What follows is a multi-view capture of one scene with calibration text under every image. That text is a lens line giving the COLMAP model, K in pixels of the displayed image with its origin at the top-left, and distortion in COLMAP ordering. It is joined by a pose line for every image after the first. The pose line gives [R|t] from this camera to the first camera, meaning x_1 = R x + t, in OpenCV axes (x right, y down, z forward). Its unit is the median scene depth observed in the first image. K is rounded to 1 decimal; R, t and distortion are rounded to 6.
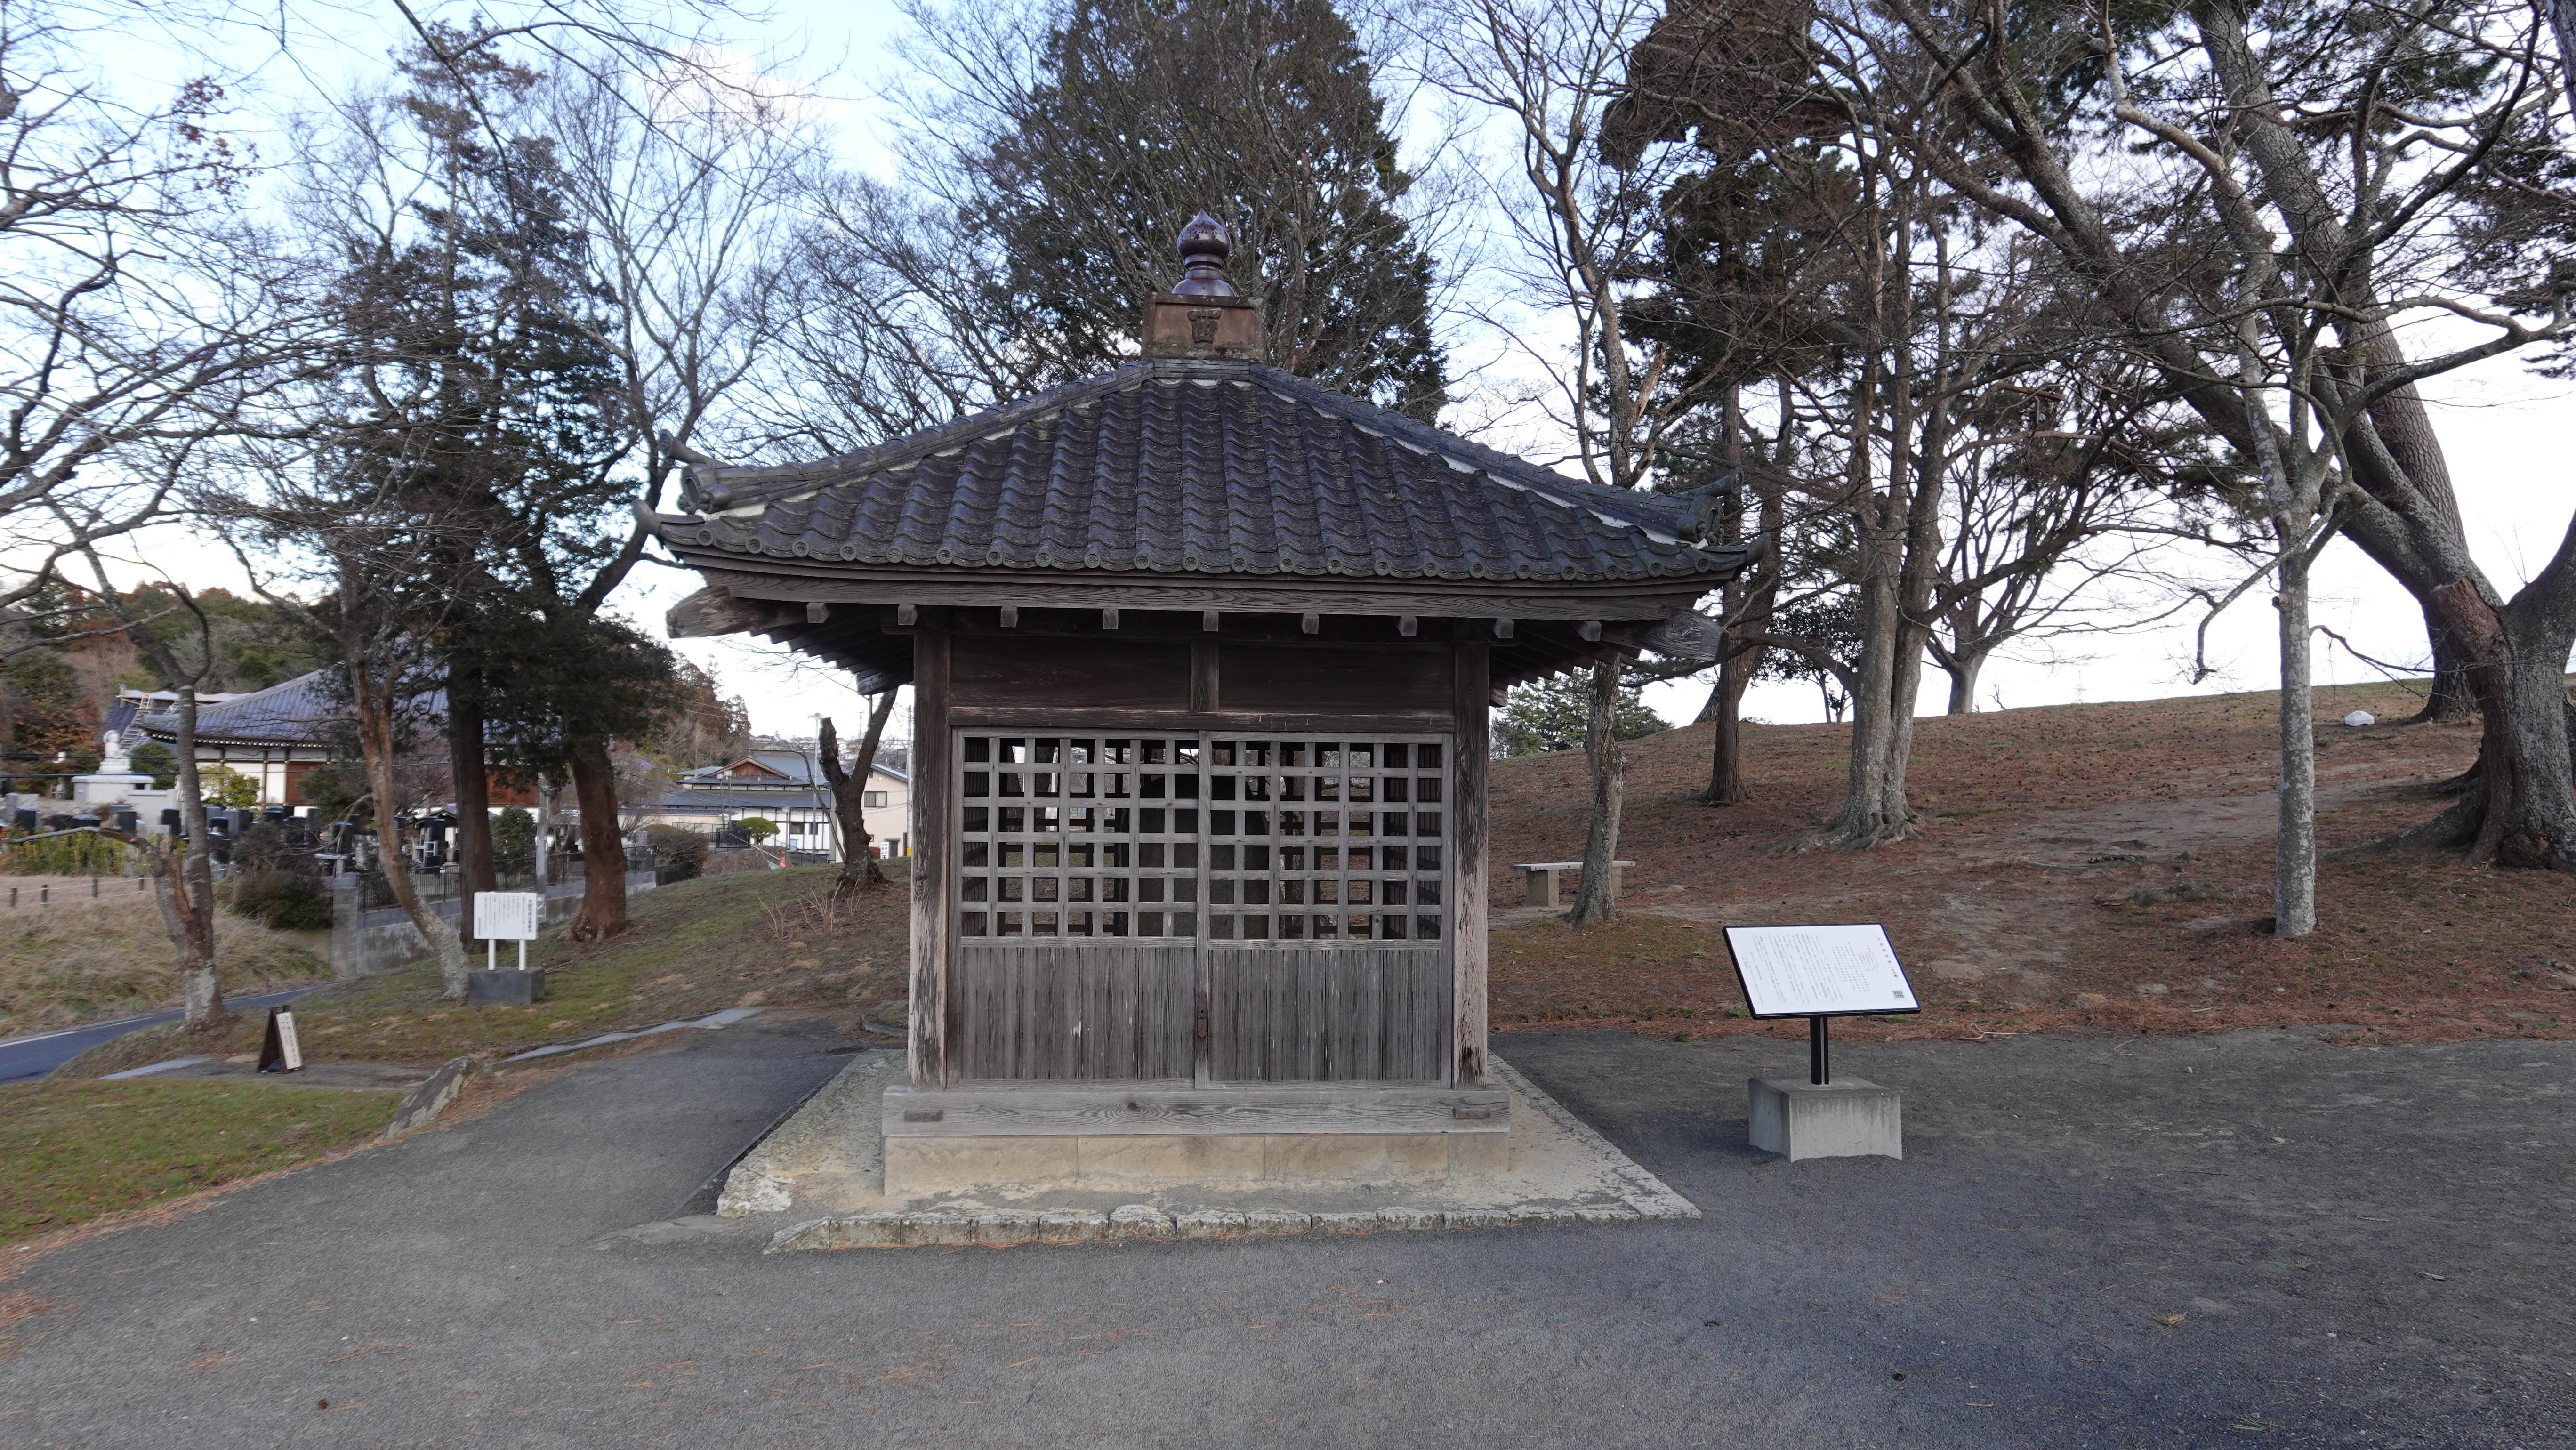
lens RADIAL K [[1596.7, 0, 1293.5], [0, 1596.7, 730.0], [0, 0, 1]] dist [-0.018801, 0.005170]
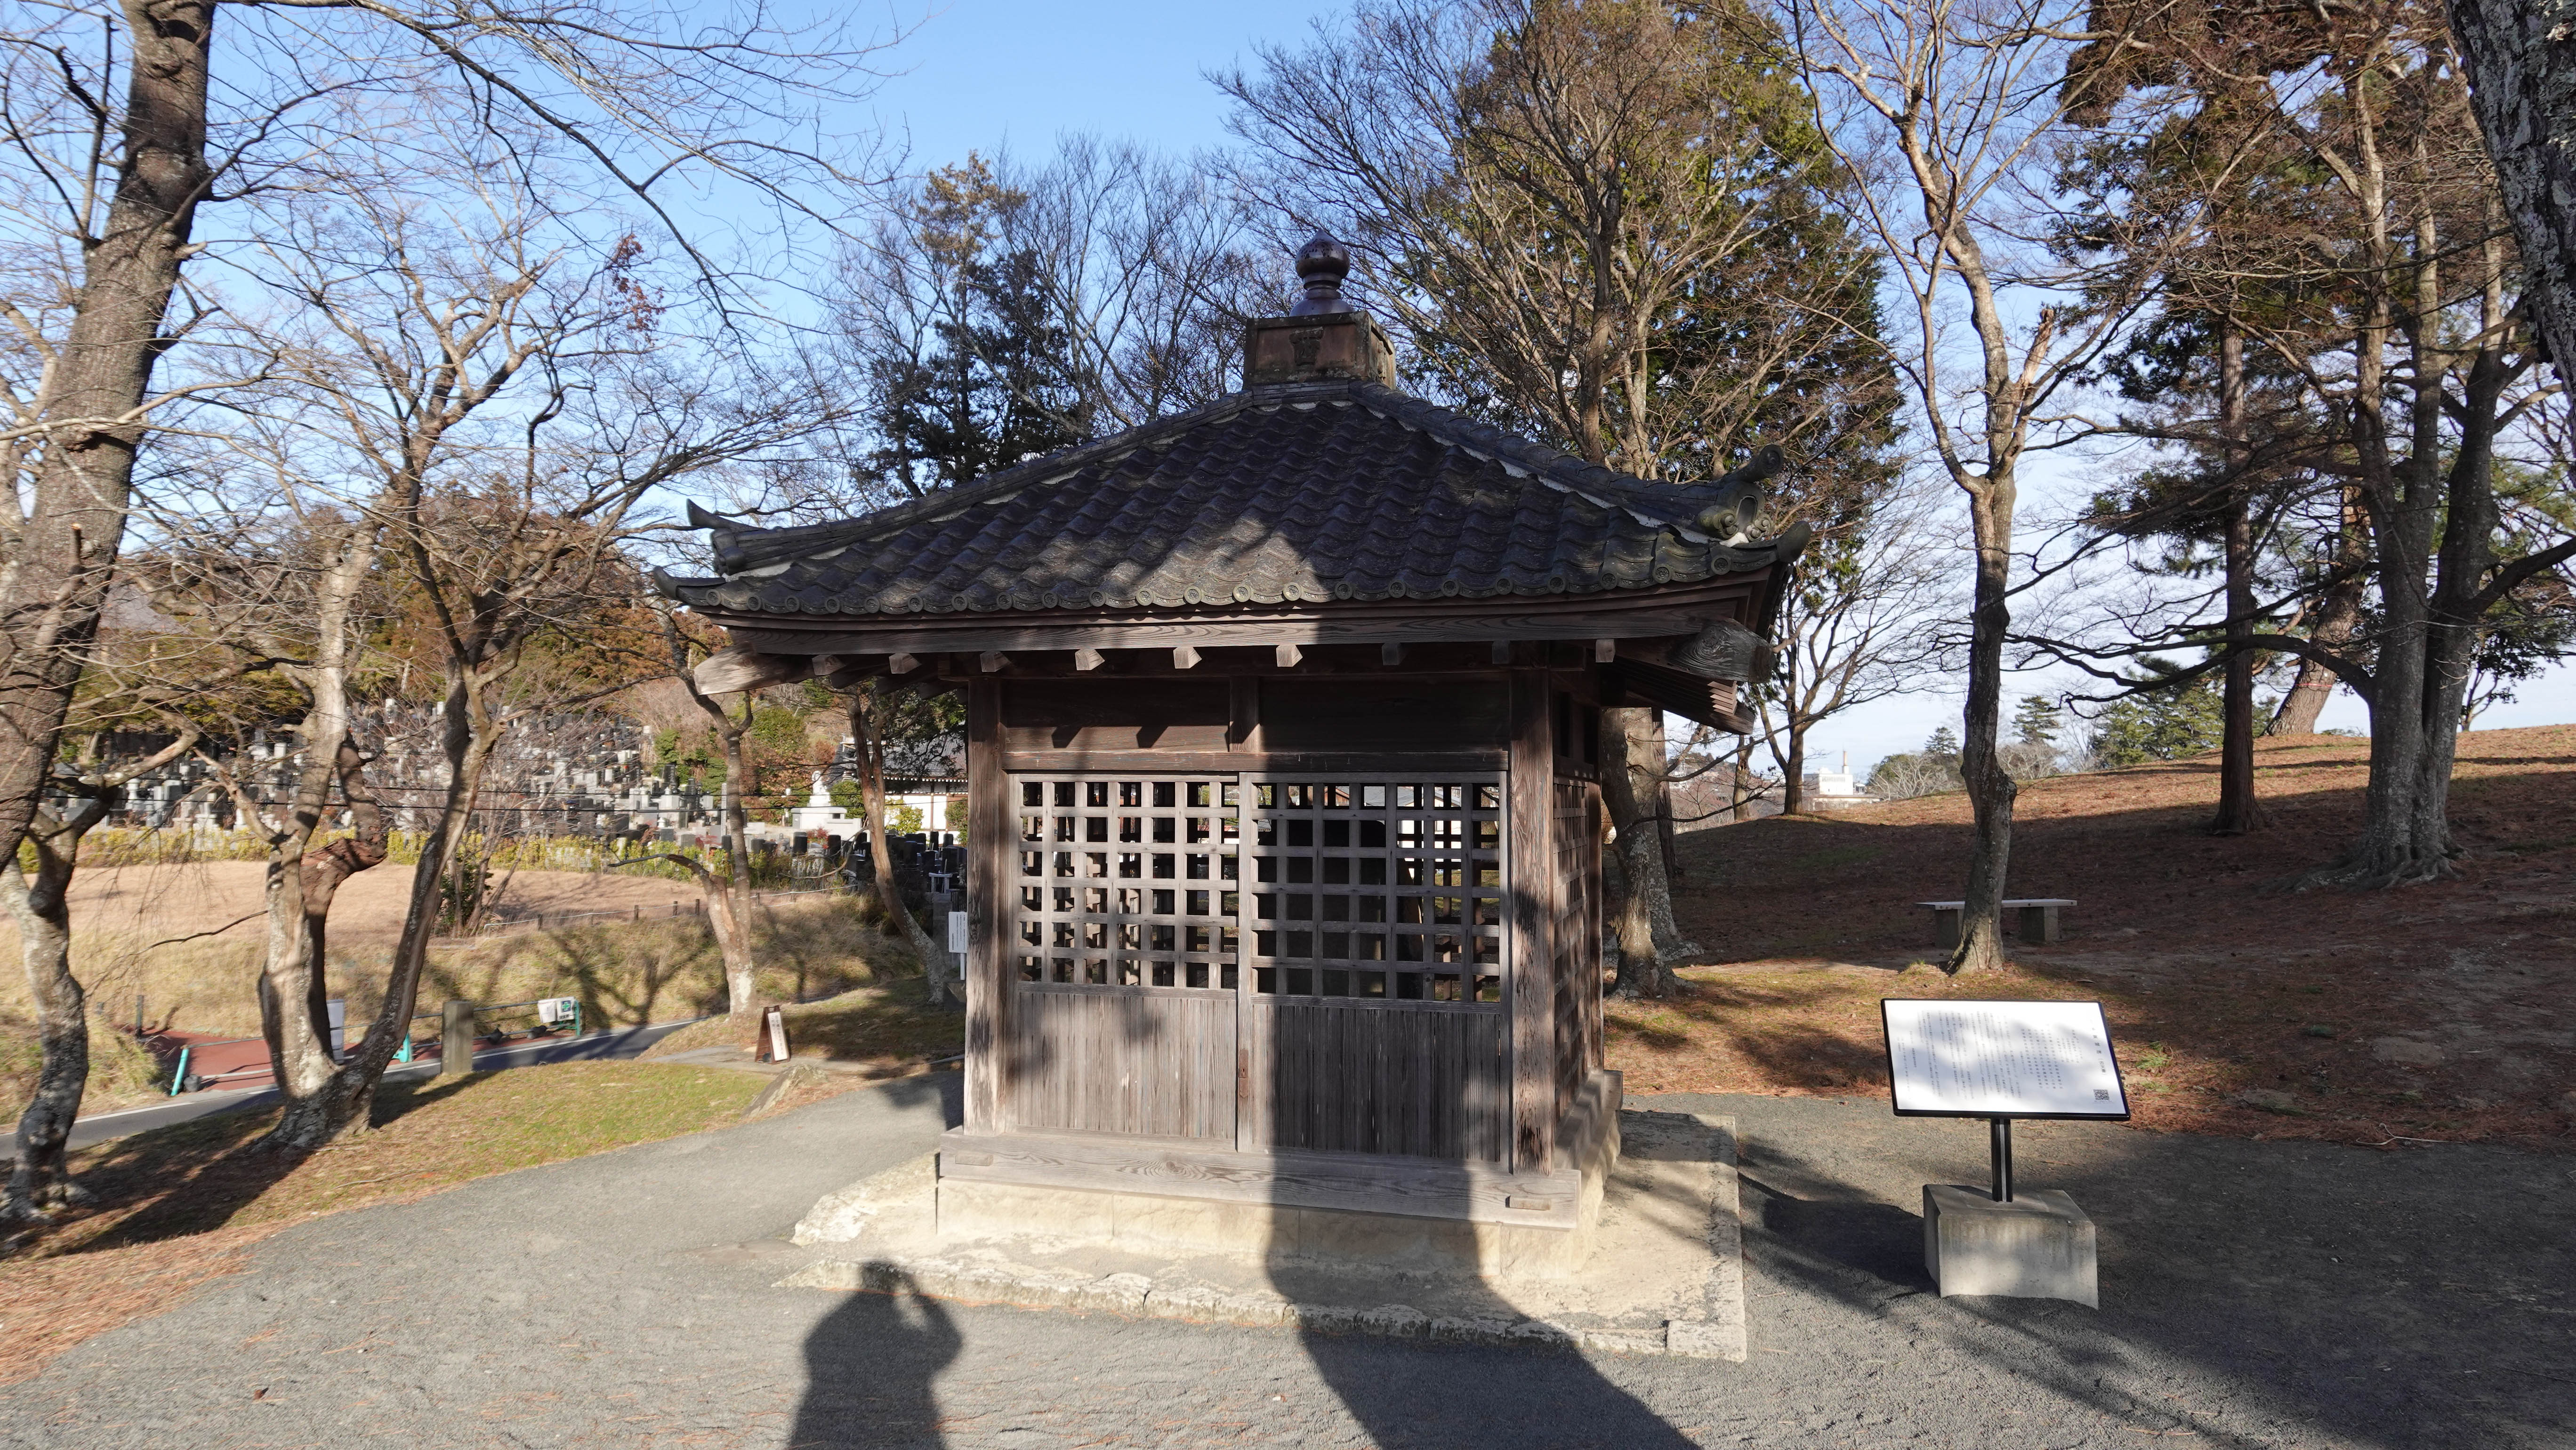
lens RADIAL K [[1521.1, 0, 1286.2], [0, 1521.1, 720.4], [0, 0, 1]] dist [-0.013482, -0.001091]
pose [[0.933184, -0.026423, -0.358427, 0.162307], [0.017814, 0.999469, -0.027300, -0.002657], [0.358958, 0.019091, 0.933158, 0.092557]]
